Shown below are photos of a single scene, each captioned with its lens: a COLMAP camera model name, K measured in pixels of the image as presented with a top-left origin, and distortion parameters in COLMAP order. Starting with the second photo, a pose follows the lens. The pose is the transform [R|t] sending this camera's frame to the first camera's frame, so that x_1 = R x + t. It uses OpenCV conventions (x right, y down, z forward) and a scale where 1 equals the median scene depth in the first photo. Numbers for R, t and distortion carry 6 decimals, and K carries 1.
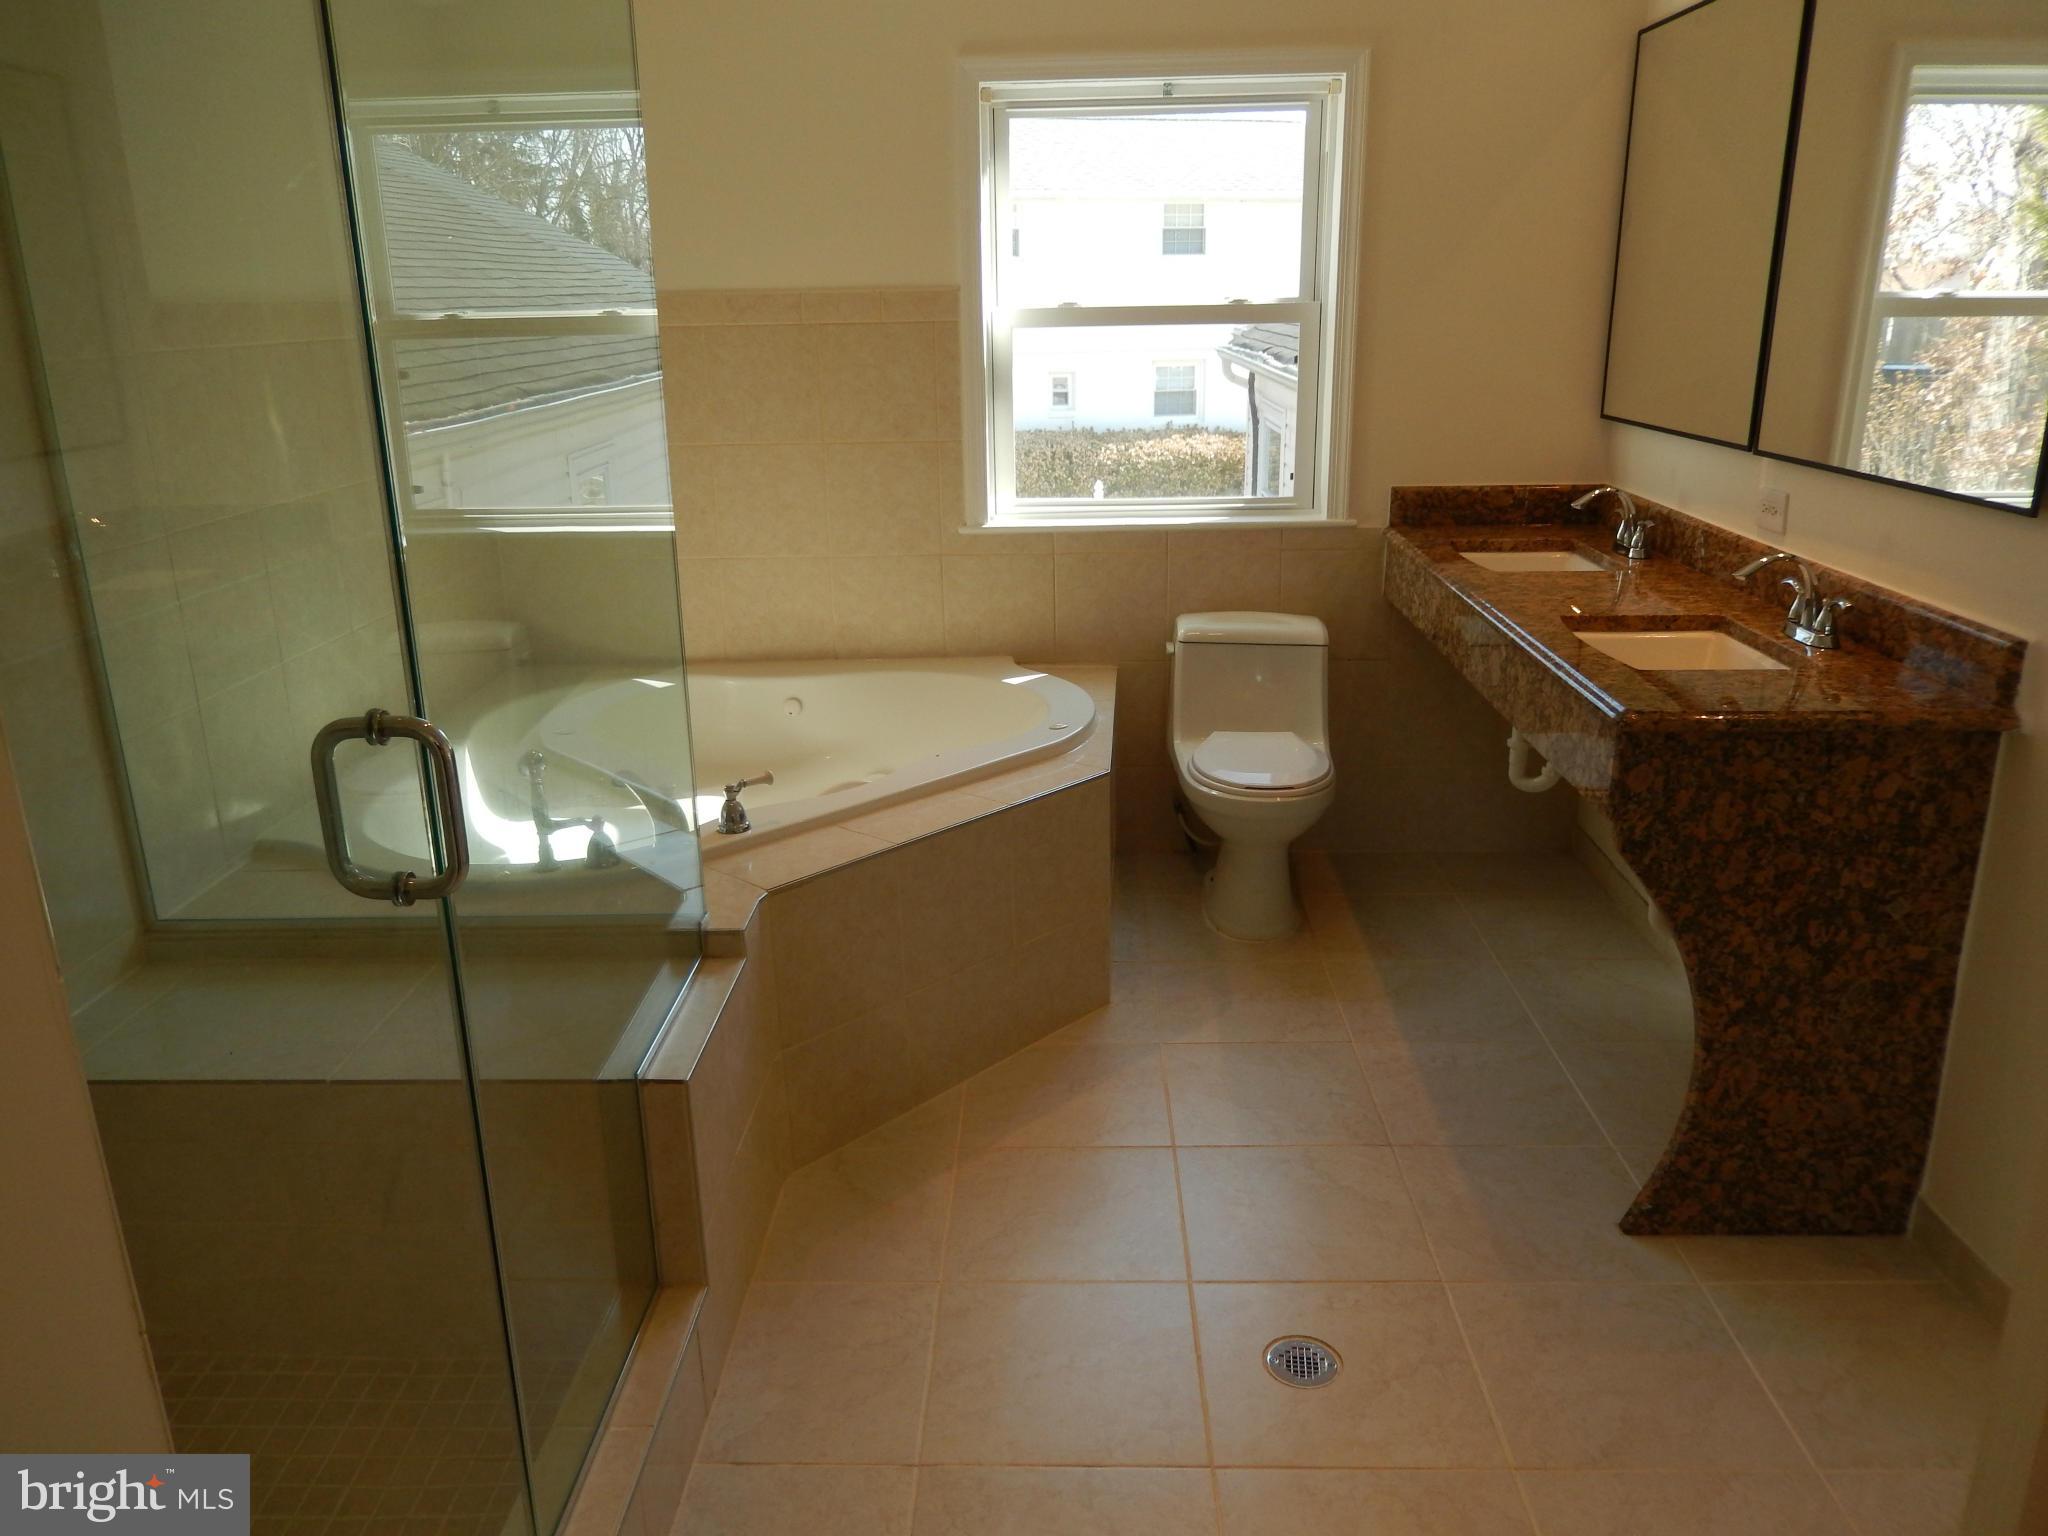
lens RADIAL K [[1535.8, 0, 1024.0], [0, 1535.8, 775.6], [0, 0, 1]] dist [-0.003277, -0.009314]
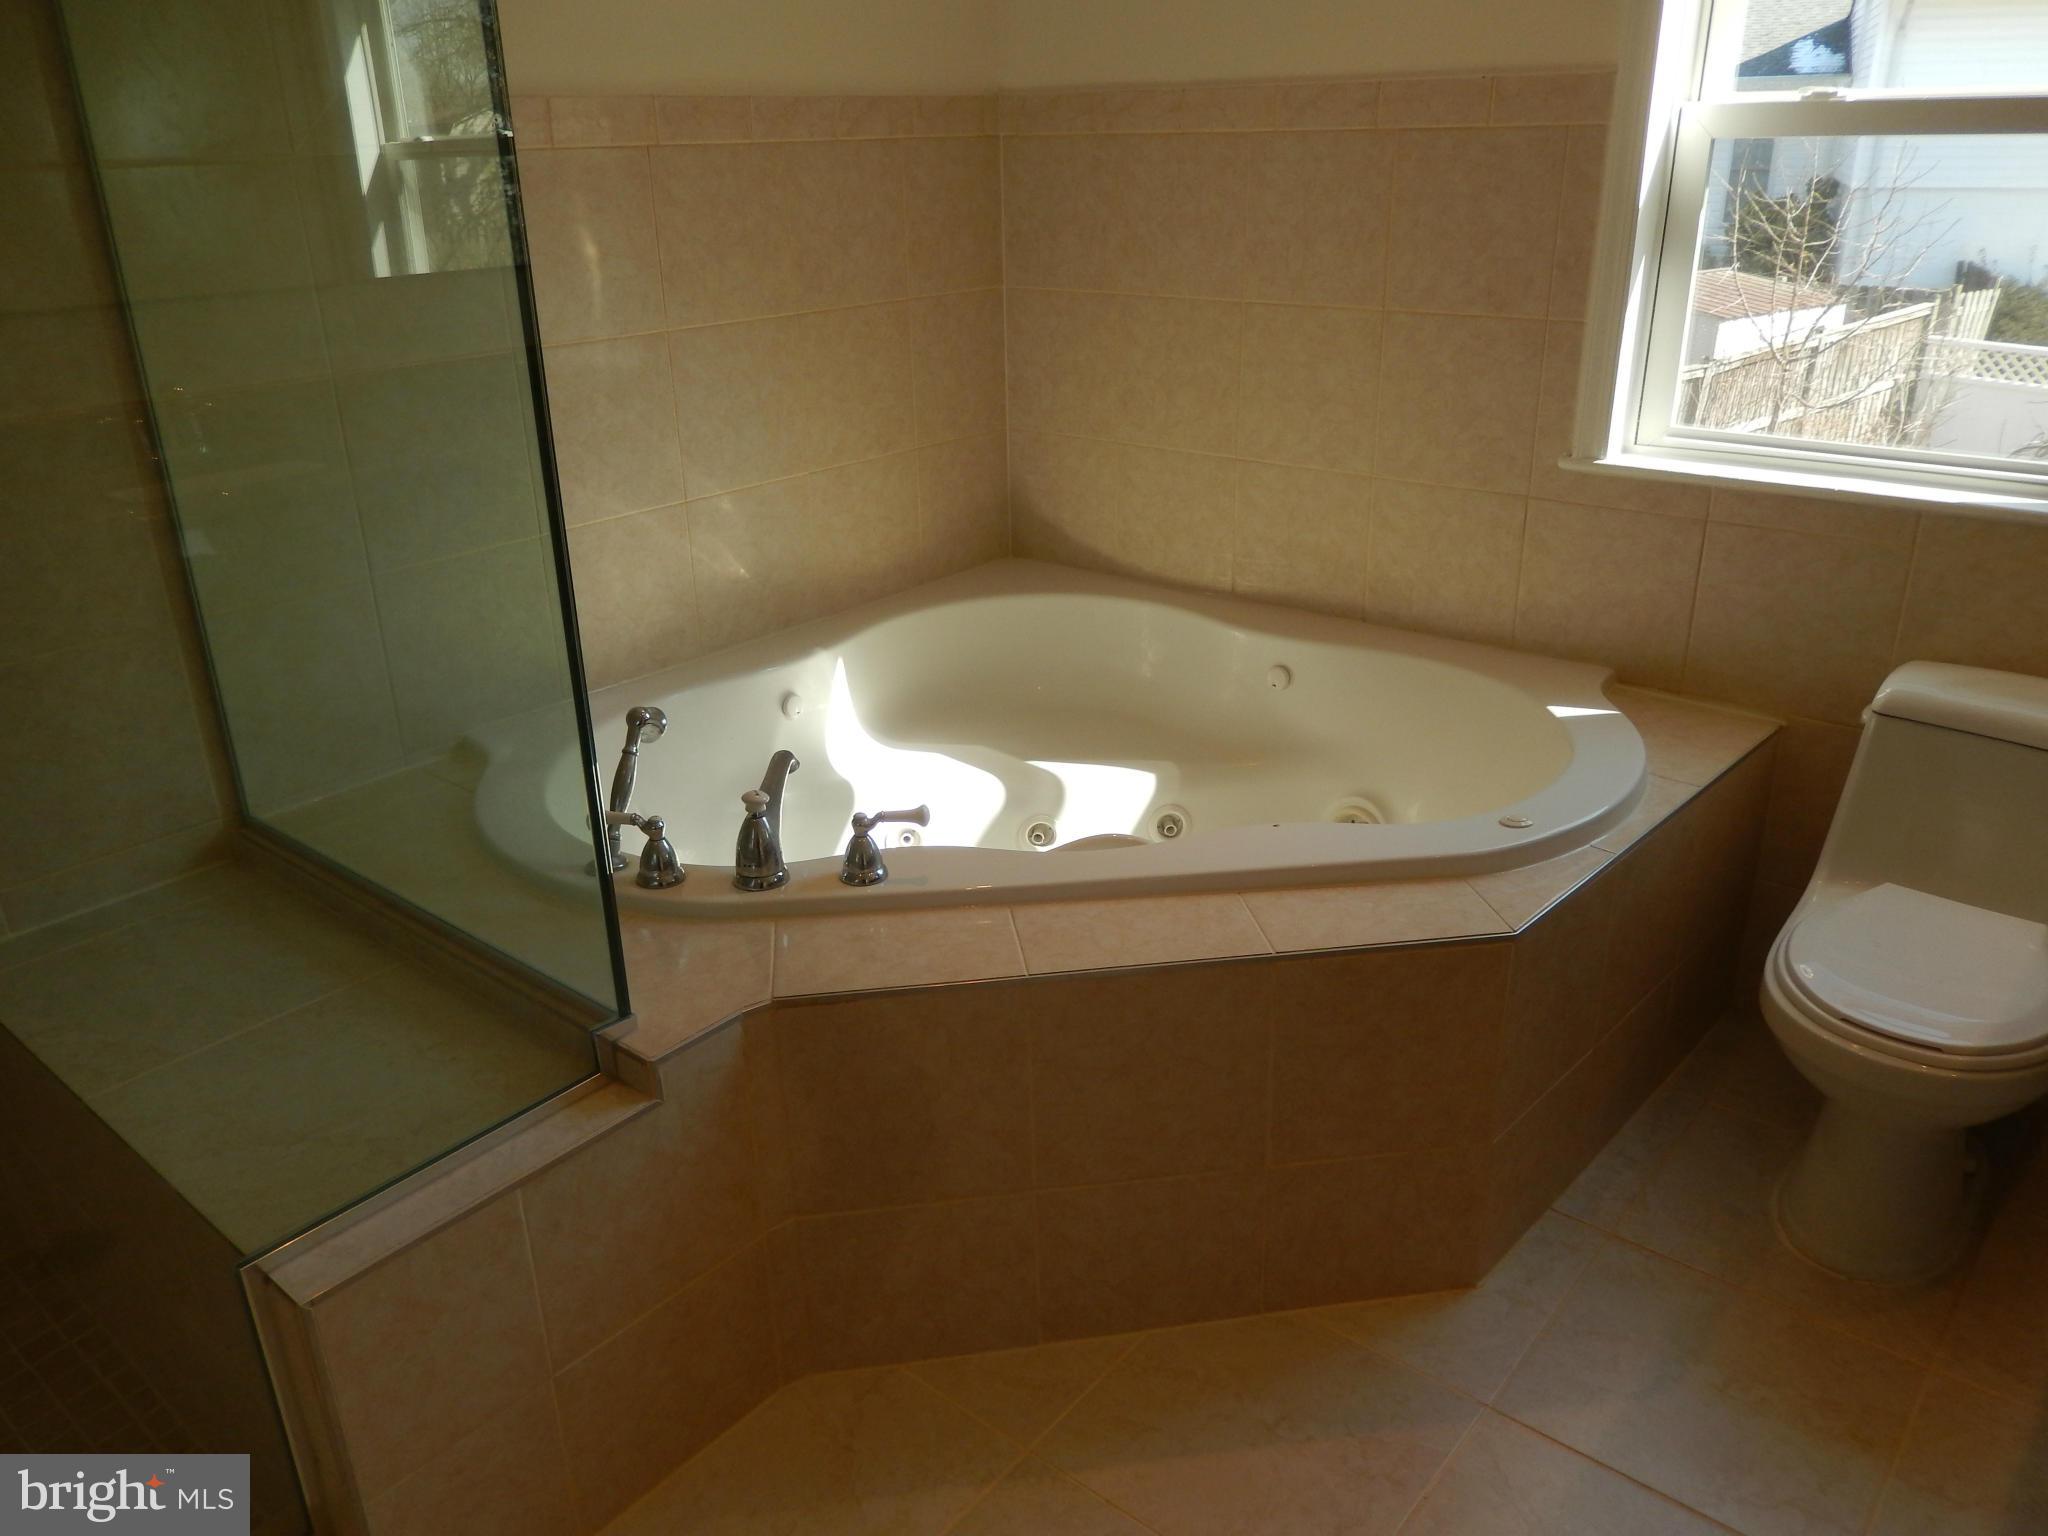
lens RADIAL K [[1535.8, 0, 1024.5], [0, 1535.8, 762.0], [0, 0, 1]] dist [-0.003277, -0.009314]
pose [[0.776243, 0.240388, -0.582804, 0.193551], [-0.180953, 0.970506, 0.159291, -0.102972], [0.603907, -0.018188, 0.796847, 0.361788]]
